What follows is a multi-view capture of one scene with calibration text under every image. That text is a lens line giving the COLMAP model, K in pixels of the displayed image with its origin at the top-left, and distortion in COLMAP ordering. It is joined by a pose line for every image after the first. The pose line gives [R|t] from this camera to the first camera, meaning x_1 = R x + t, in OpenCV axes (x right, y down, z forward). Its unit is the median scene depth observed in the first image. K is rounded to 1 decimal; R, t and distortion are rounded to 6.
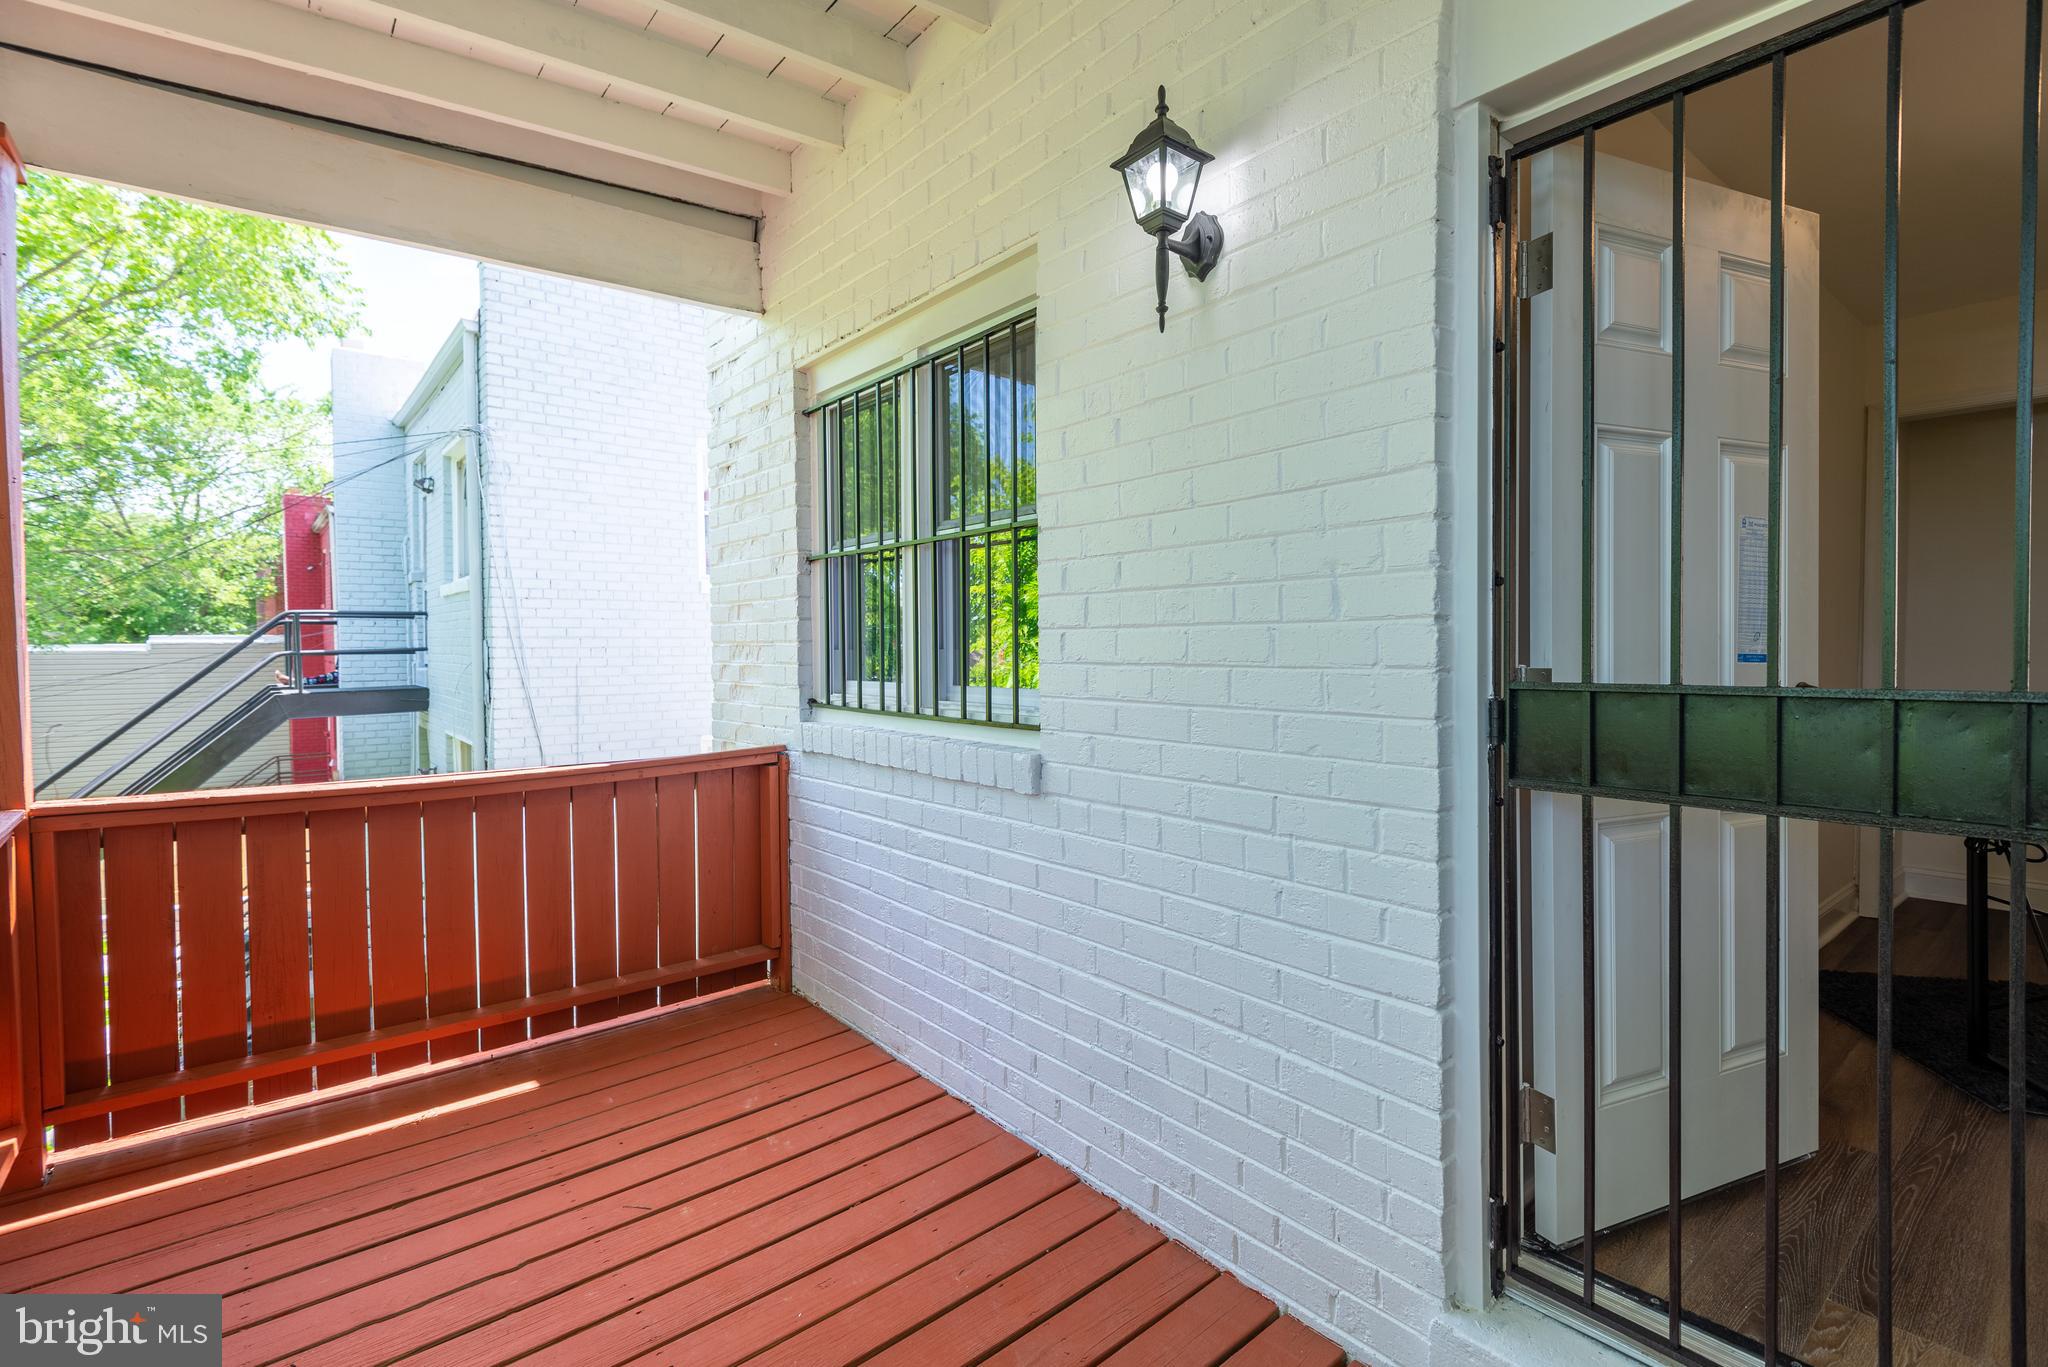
lens RADIAL K [[936.8, 0, 1025.2], [0, 936.8, 670.2], [0, 0, 1]] dist [0.025560, -0.011424]
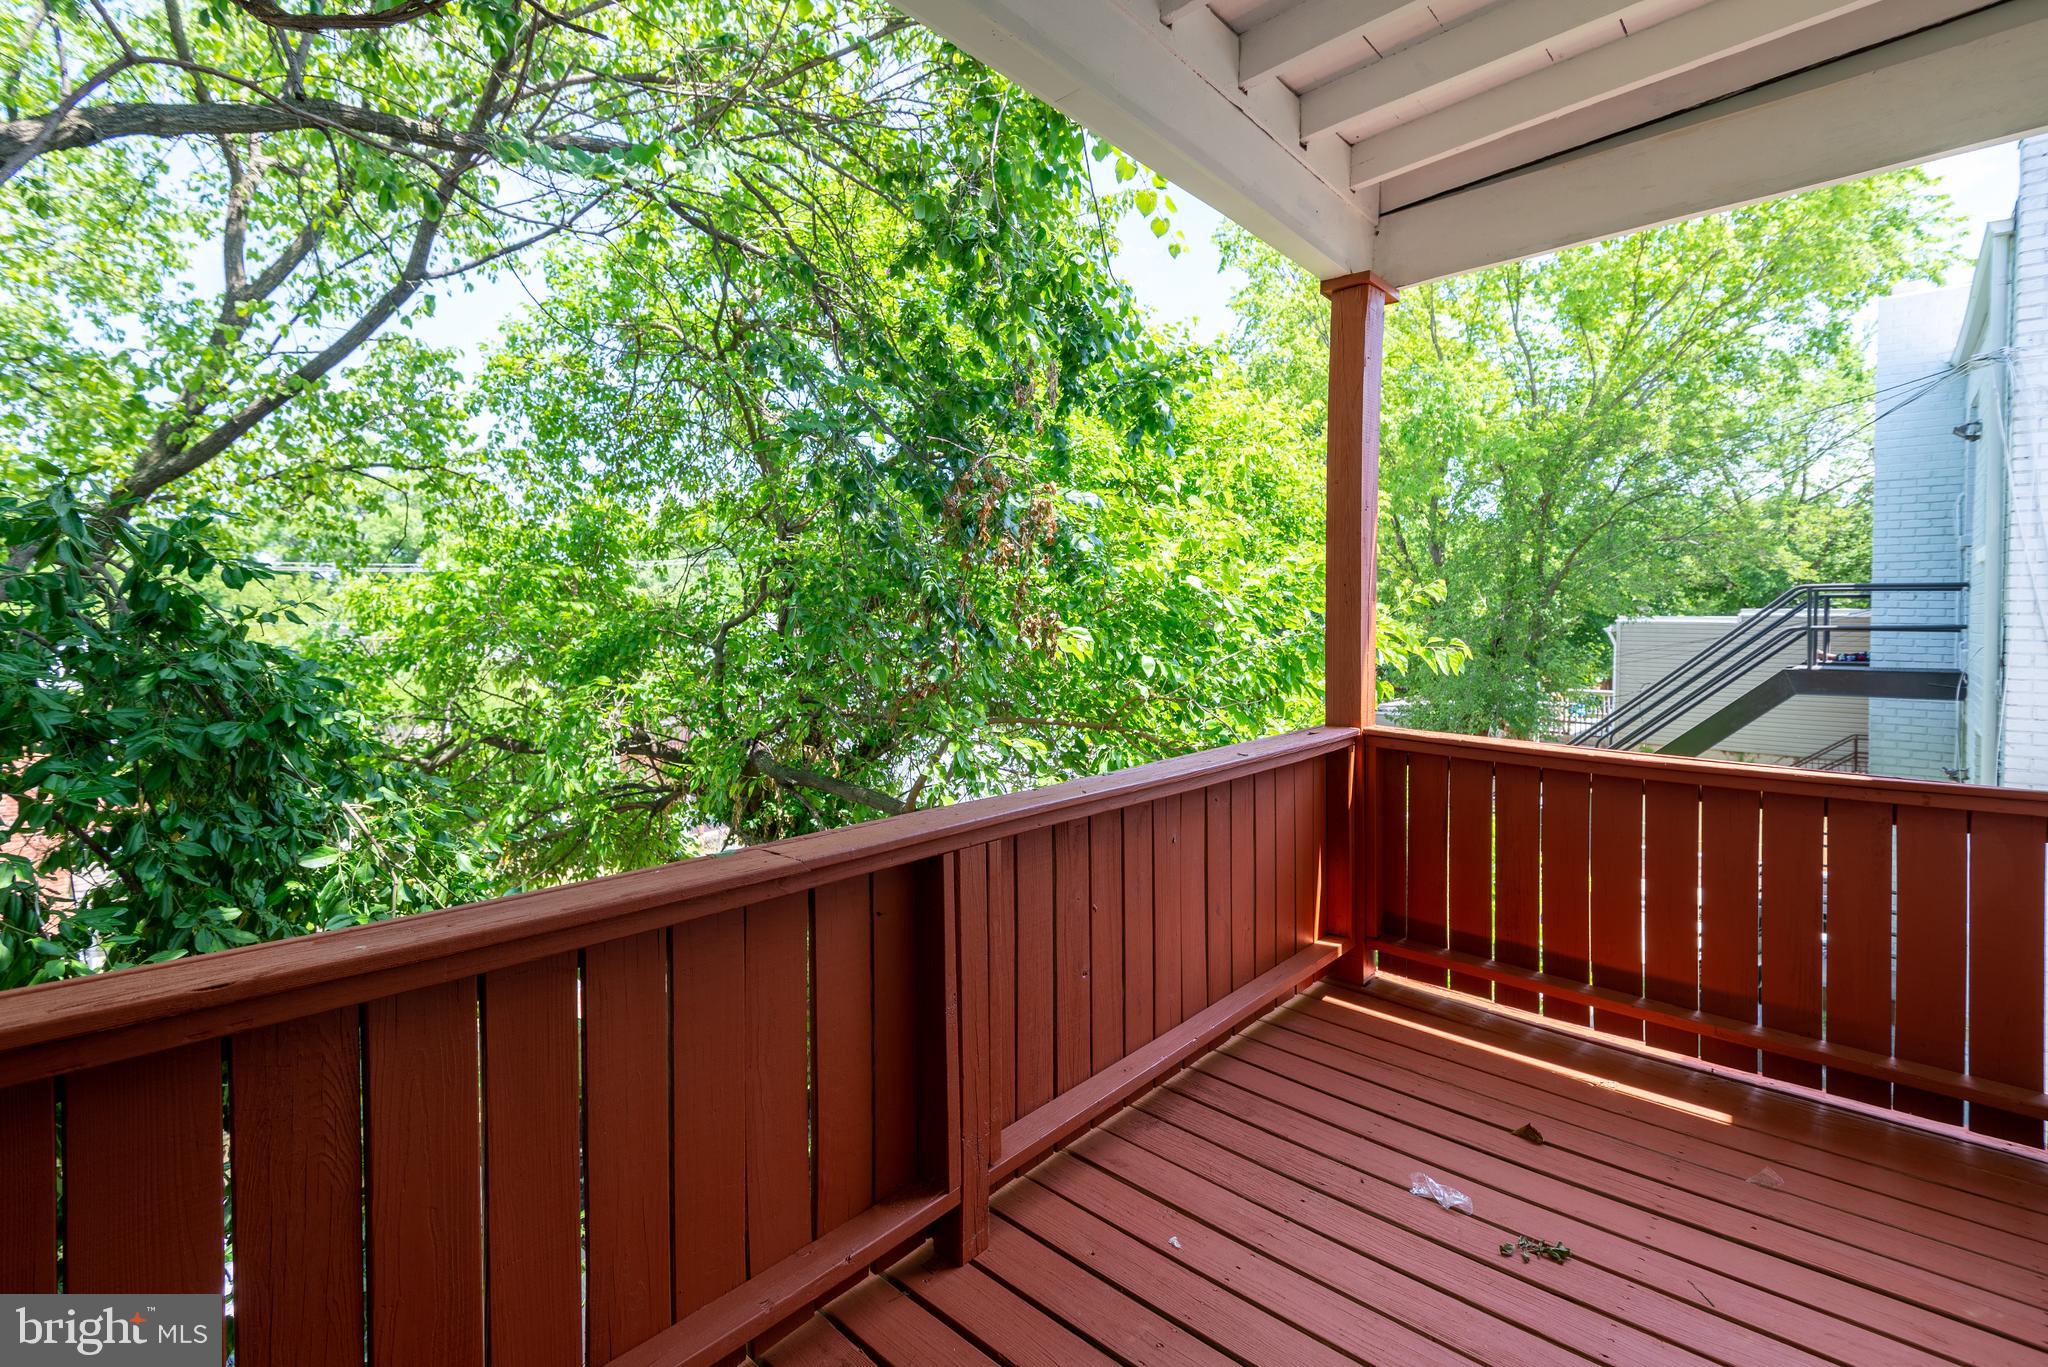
lens RADIAL K [[936.8, 0, 1040.4], [0, 936.8, 630.8], [0, 0, 1]] dist [0.025560, -0.011424]
pose [[0.162592, 0.024784, -0.986382, 0.204275], [-0.038727, 0.999074, 0.018719, -0.009699], [0.985933, 0.035156, 0.163402, 0.170567]]
